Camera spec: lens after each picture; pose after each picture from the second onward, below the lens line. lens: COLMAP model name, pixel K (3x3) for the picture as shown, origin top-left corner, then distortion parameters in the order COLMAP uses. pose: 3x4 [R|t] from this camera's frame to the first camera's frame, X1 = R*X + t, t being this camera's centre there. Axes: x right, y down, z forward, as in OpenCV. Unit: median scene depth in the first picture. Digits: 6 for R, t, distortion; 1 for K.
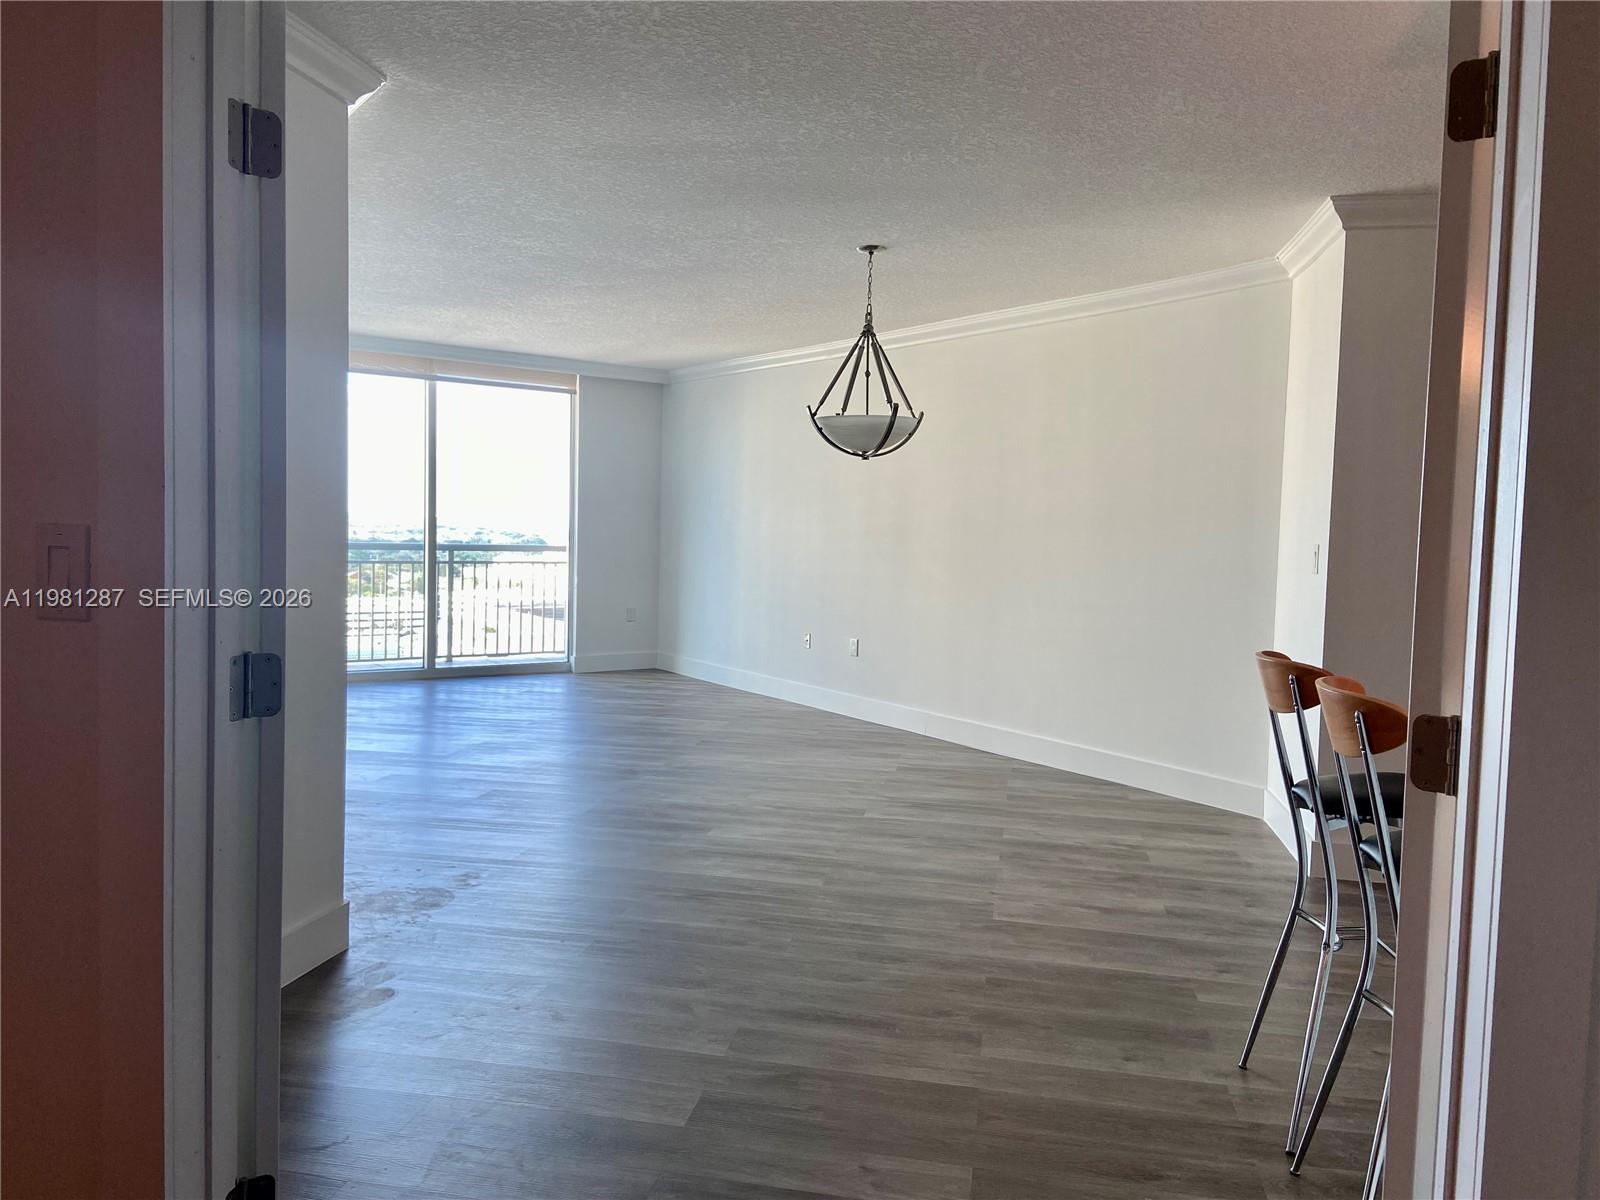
lens RADIAL K [[1213.9, 0, 790.6], [0, 1213.9, 602.5], [0, 0, 1]] dist [0.117352, -0.161065]
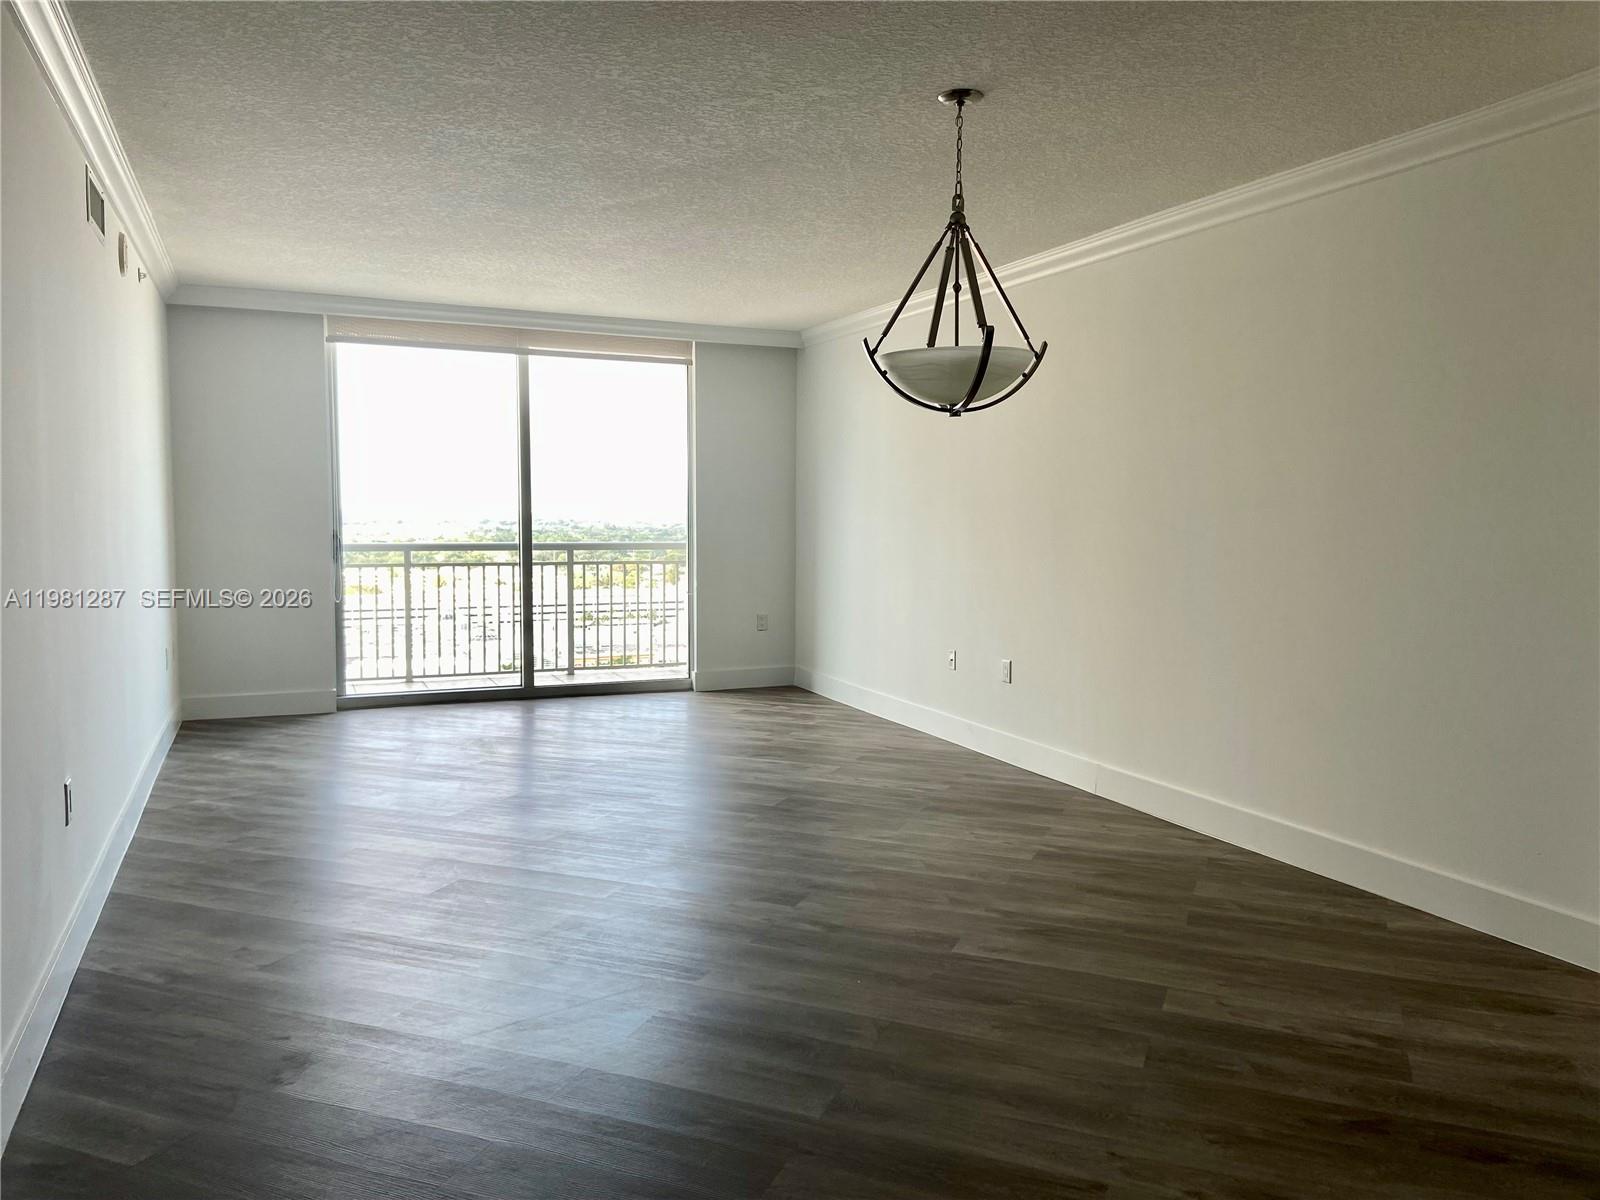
lens RADIAL K [[1213.9, 0, 790.6], [0, 1213.9, 602.5], [0, 0, 1]] dist [0.117352, -0.161065]
pose [[0.980285, -0.004889, -0.197529, 0.097985], [0.006695, 0.999942, 0.008475, -0.019443], [0.197476, -0.009631, 0.980260, 0.298720]]
